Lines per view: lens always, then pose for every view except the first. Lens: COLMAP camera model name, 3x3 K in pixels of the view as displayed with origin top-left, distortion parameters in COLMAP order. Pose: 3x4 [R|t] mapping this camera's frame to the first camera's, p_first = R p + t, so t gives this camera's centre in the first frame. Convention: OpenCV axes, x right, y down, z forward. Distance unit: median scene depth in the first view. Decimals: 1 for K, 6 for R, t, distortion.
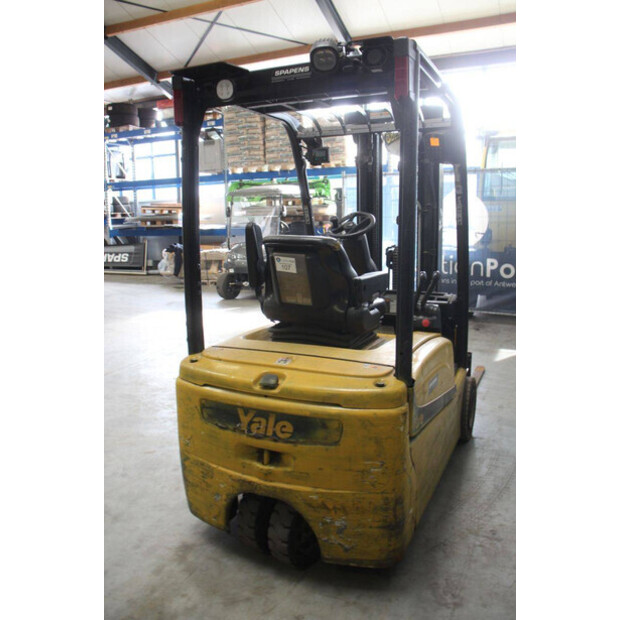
lens RADIAL K [[527.3, 0, 313.8], [0, 527.3, 309.0], [0, 0, 1]] dist [-0.114578, 0.078335]
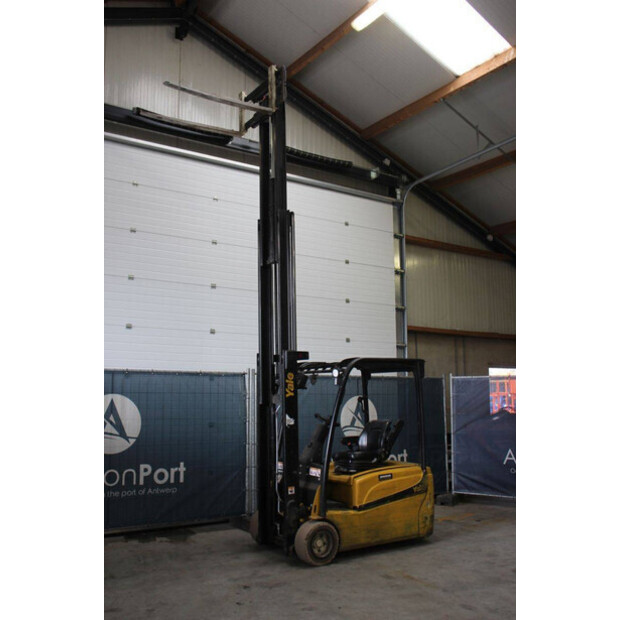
lens RADIAL K [[618.0, 0, 306.9], [0, 618.0, 311.0], [0, 0, 1]] dist [-0.039722, 0.000000]
pose [[-0.855474, 0.091813, 0.509641, -1.505998], [0.113338, 0.993493, 0.011266, -0.853668], [-0.505291, 0.067399, -0.860313, 4.296846]]
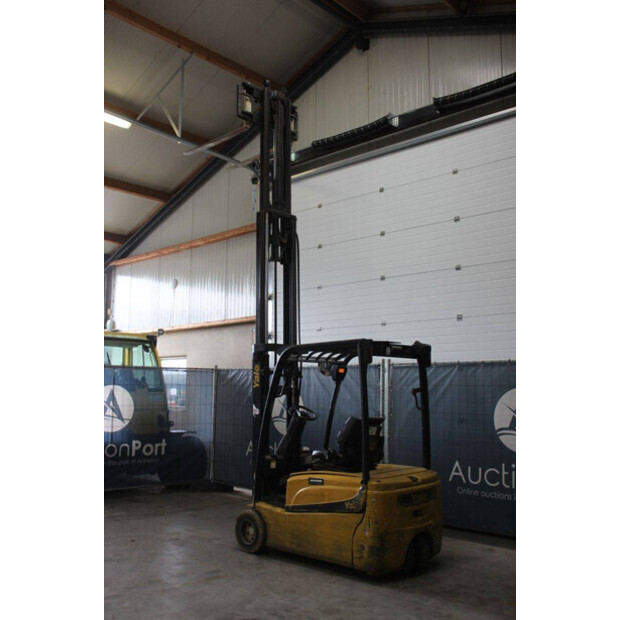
lens RADIAL K [[618.0, 0, 307.2], [0, 618.0, 310.3], [0, 0, 1]] dist [-0.039722, 0.000000]
pose [[0.306791, 0.145026, 0.940663, -2.840241], [0.164459, 0.965380, -0.202473, -0.104887], [-0.937461, 0.216817, 0.272319, 0.539553]]
